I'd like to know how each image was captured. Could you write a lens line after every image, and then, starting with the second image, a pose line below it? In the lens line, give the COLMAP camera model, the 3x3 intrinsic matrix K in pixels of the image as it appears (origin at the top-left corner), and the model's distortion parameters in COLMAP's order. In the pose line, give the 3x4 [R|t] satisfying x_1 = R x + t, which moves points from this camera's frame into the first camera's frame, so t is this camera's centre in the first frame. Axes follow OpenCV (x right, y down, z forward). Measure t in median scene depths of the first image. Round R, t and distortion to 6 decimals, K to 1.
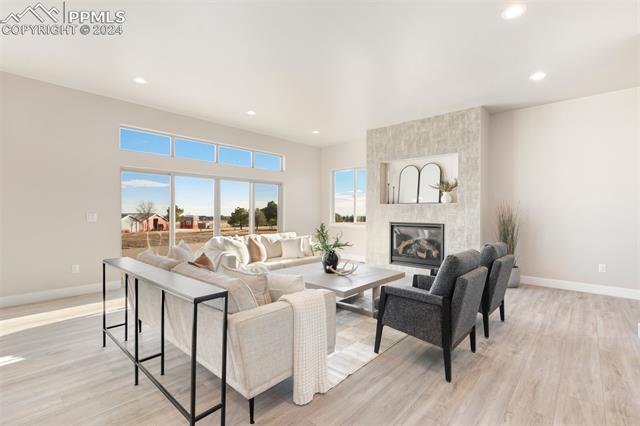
lens RADIAL K [[294.8, 0, 313.5], [0, 294.8, 213.0], [0, 0, 1]] dist [0.000684, 0.000342]
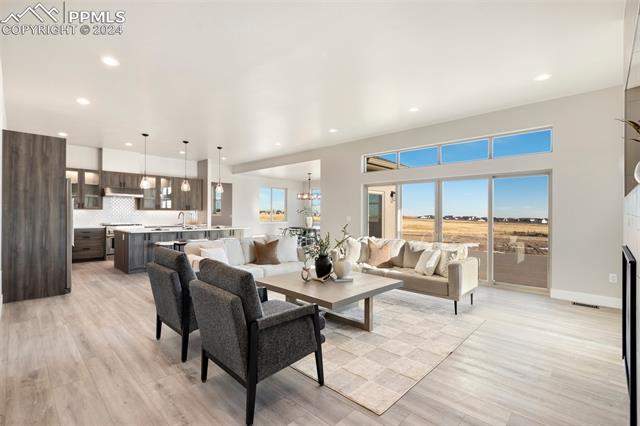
lens RADIAL K [[294.8, 0, 313.5], [0, 294.8, 213.0], [0, 0, 1]] dist [0.000684, 0.000342]
pose [[-0.030184, -0.012011, -0.999472, 0.722781], [-0.004246, 0.999920, -0.011888, -0.000405], [0.999535, 0.003885, -0.030233, 0.702294]]
